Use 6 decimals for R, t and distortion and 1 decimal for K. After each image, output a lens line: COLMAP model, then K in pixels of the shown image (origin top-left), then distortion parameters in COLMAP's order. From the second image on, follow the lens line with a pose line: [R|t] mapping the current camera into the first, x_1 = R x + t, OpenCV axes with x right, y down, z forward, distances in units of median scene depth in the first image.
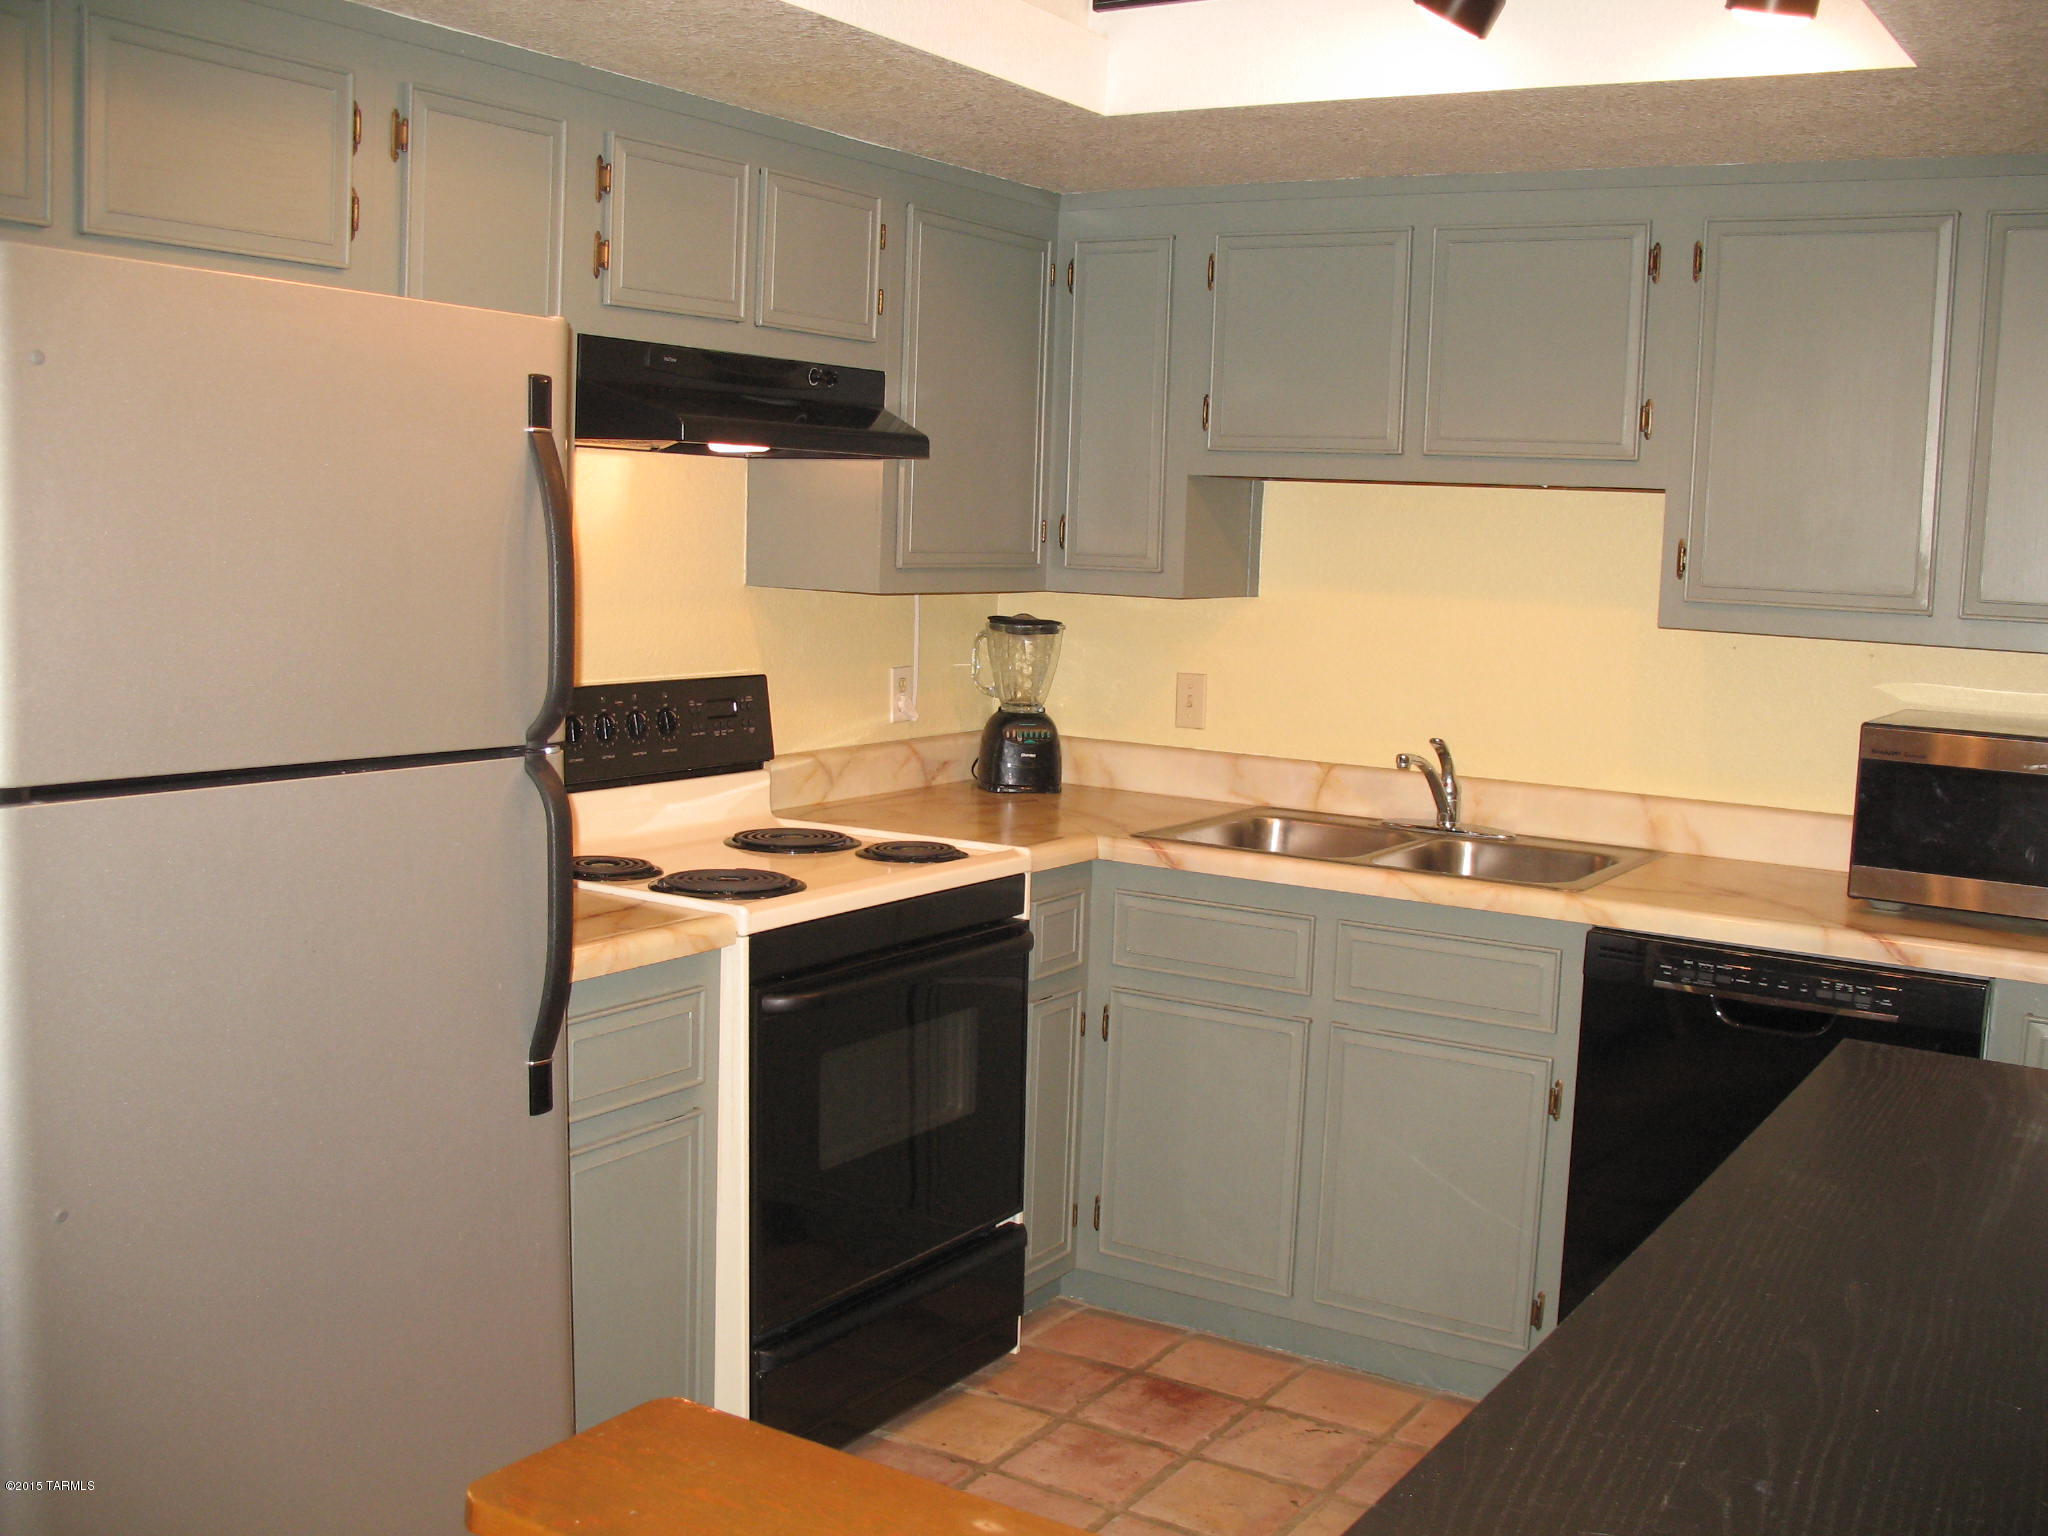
lens RADIAL K [[2176.2, 0, 1024.0], [0, 2176.2, 768.0], [0, 0, 1]] dist [-0.188643, 0.253962]
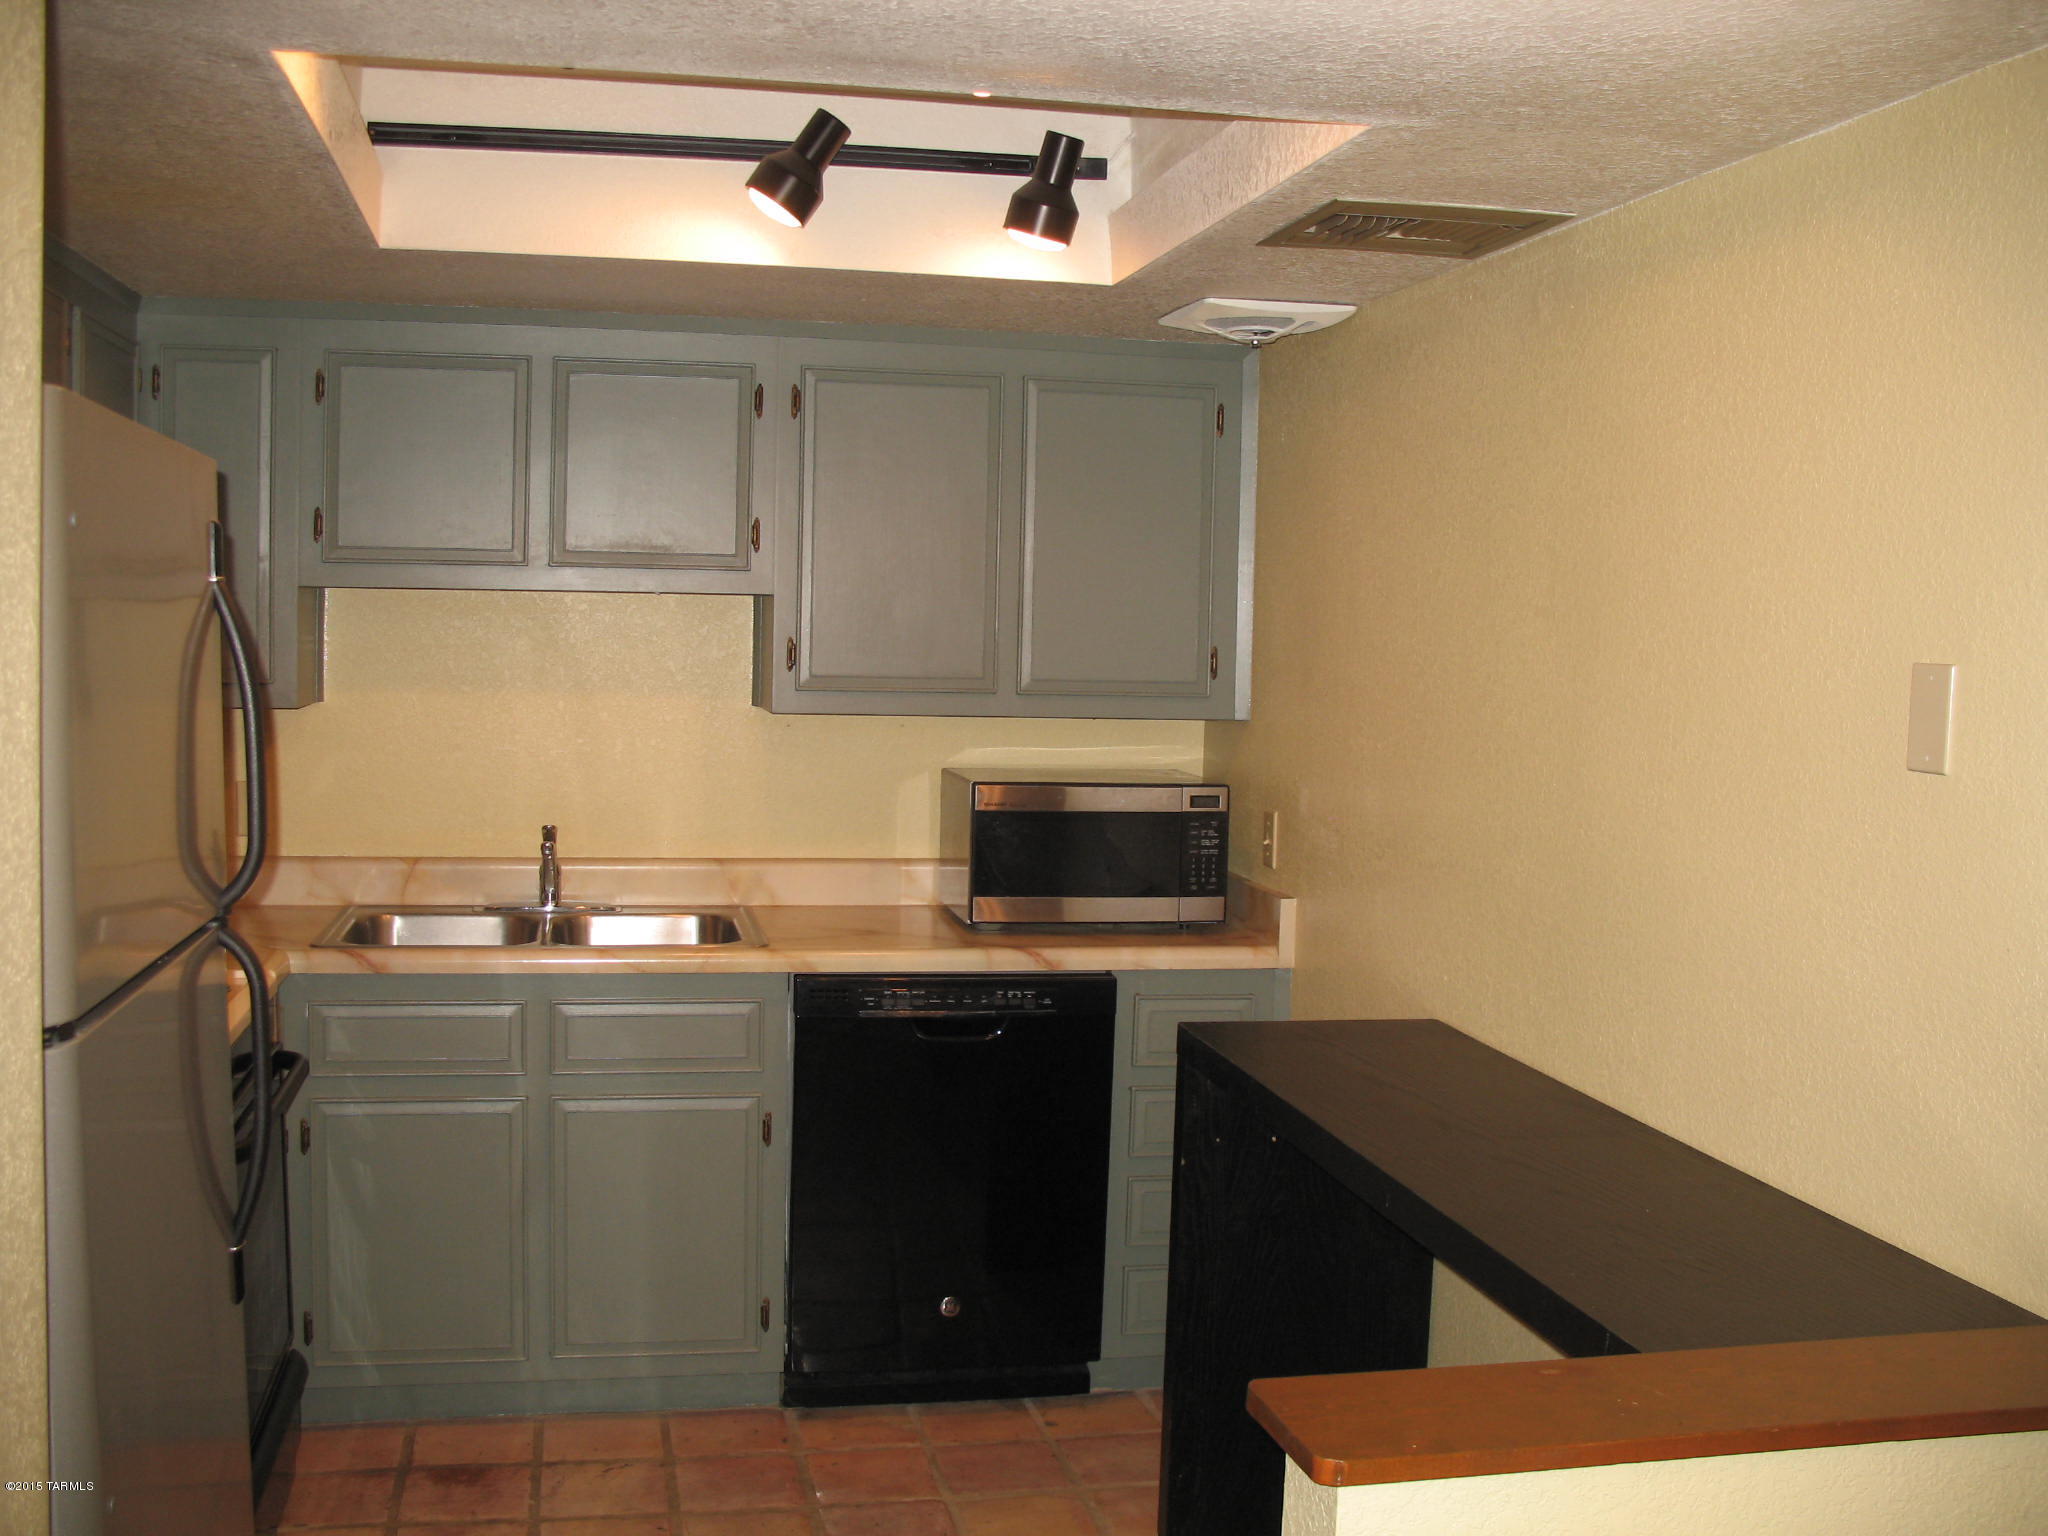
lens RADIAL K [[2176.2, 0, 1024.0], [0, 2176.2, 768.0], [0, 0, 1]] dist [-0.188643, 0.253962]
pose [[0.716427, -0.066469, 0.694489, -0.436508], [0.082903, 0.996509, 0.009853, -0.037239], [-0.692719, 0.050516, 0.719436, 0.060240]]
